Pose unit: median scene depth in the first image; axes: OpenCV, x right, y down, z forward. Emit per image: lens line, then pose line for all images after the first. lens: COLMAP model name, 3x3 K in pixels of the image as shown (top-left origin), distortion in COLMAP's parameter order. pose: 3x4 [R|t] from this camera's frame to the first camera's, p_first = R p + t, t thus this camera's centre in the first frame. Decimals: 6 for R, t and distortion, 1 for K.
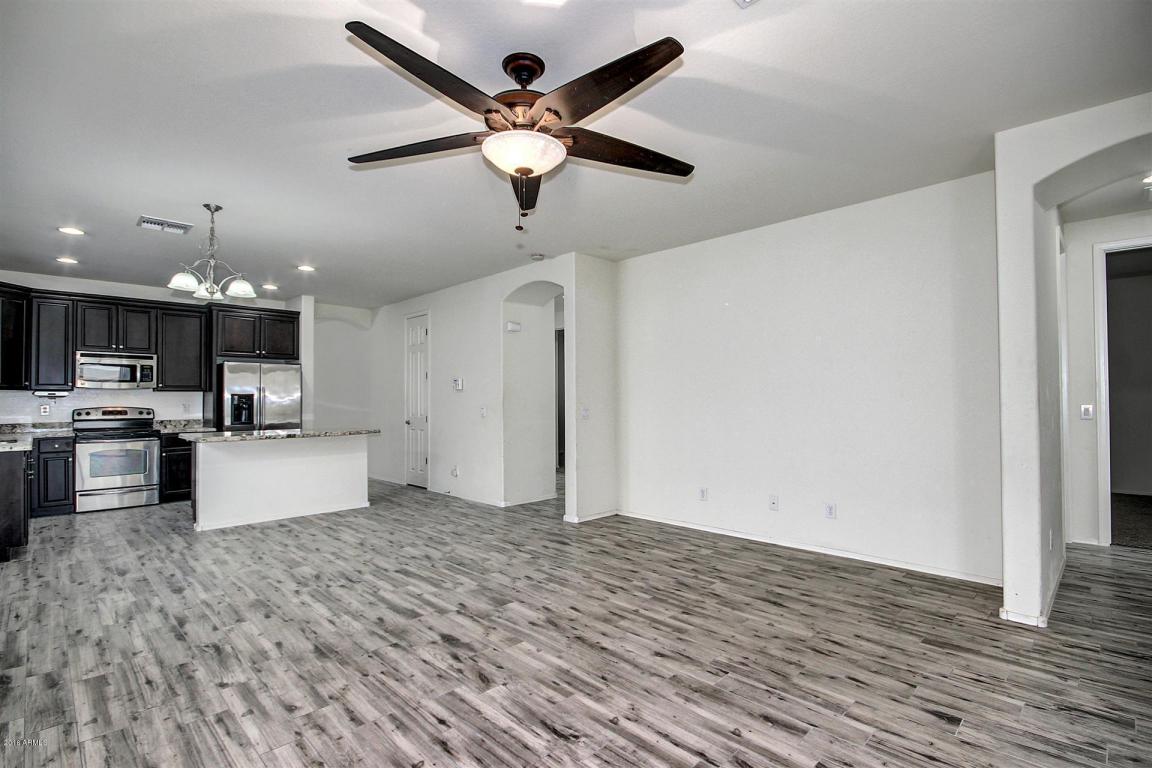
lens RADIAL K [[532.4, 0, 580.3], [0, 532.4, 398.1], [0, 0, 1]] dist [0.004251, -0.008646]
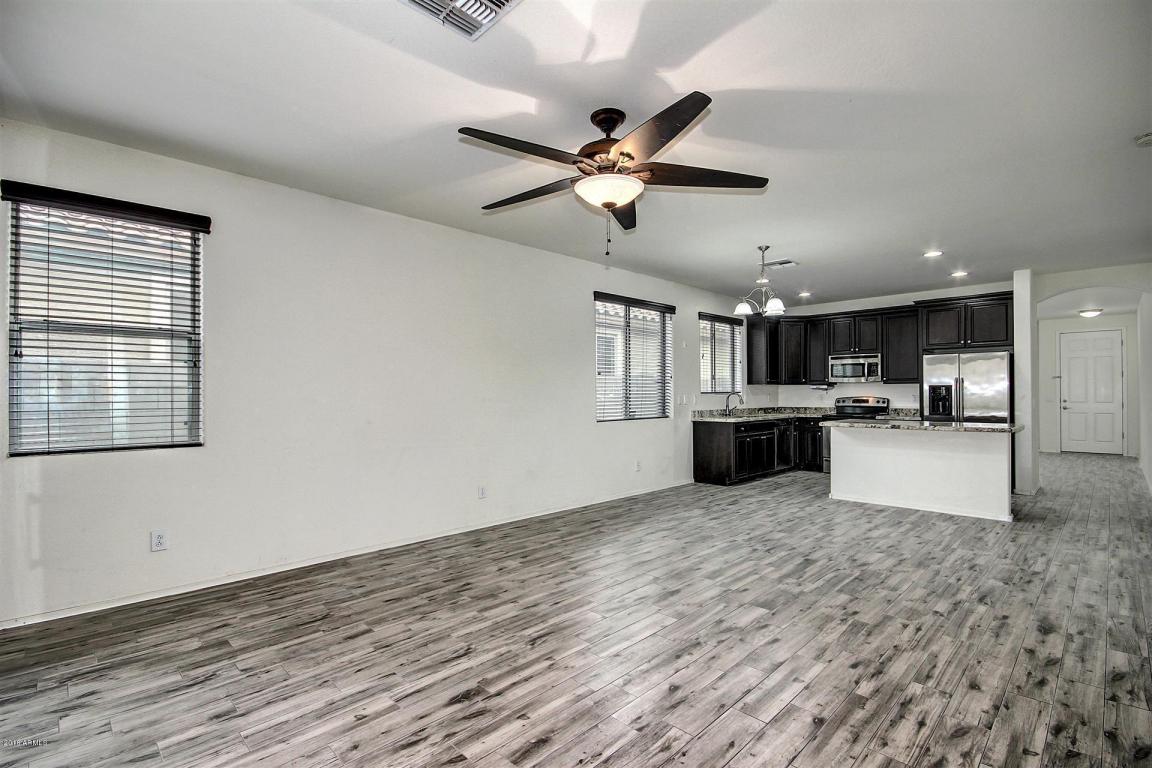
lens RADIAL K [[532.4, 0, 583.8], [0, 532.4, 388.4], [0, 0, 1]] dist [0.004251, -0.008646]
pose [[0.002990, -0.007209, -0.999970, 0.650271], [0.007571, 0.999946, -0.007186, 0.001378], [0.999967, -0.007550, 0.003044, 0.548989]]
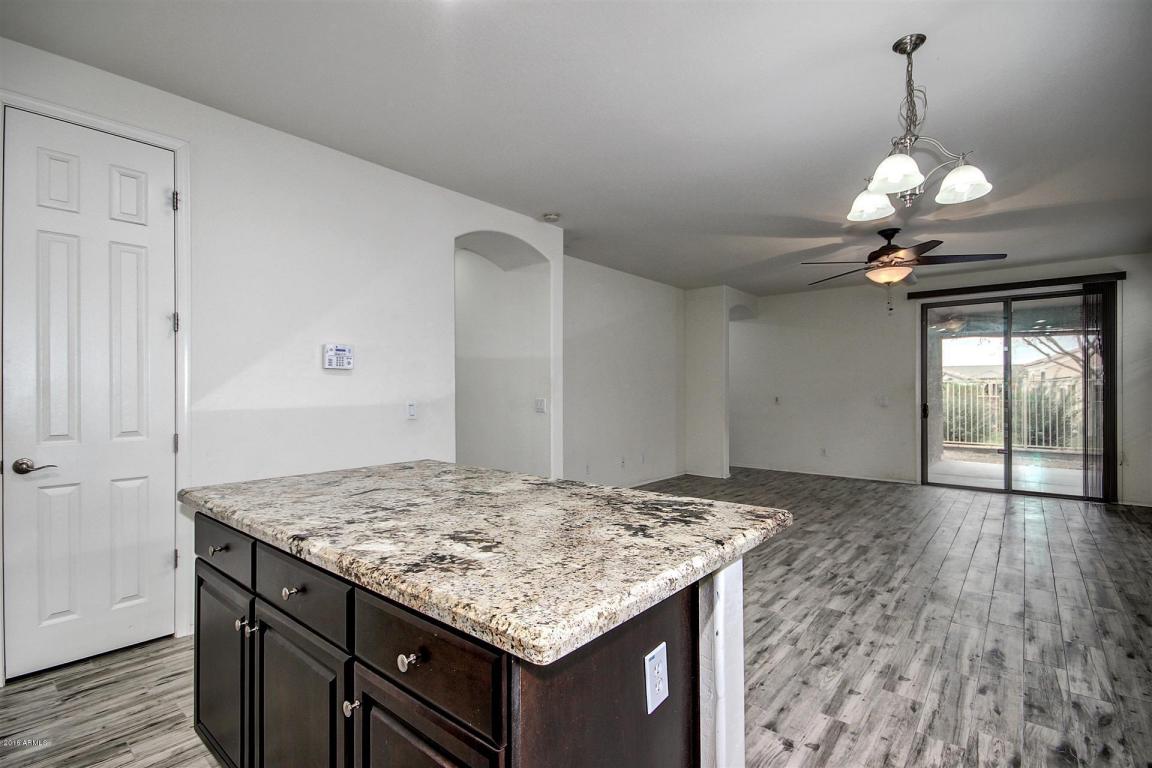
lens RADIAL K [[532.4, 0, 571.9], [0, 532.4, 384.3], [0, 0, 1]] dist [0.004251, -0.008646]
pose [[-0.072270, 0.015507, 0.997265, -1.248201], [-0.006700, 0.999849, -0.016033, 0.010068], [-0.997363, -0.007840, -0.072155, 1.413206]]
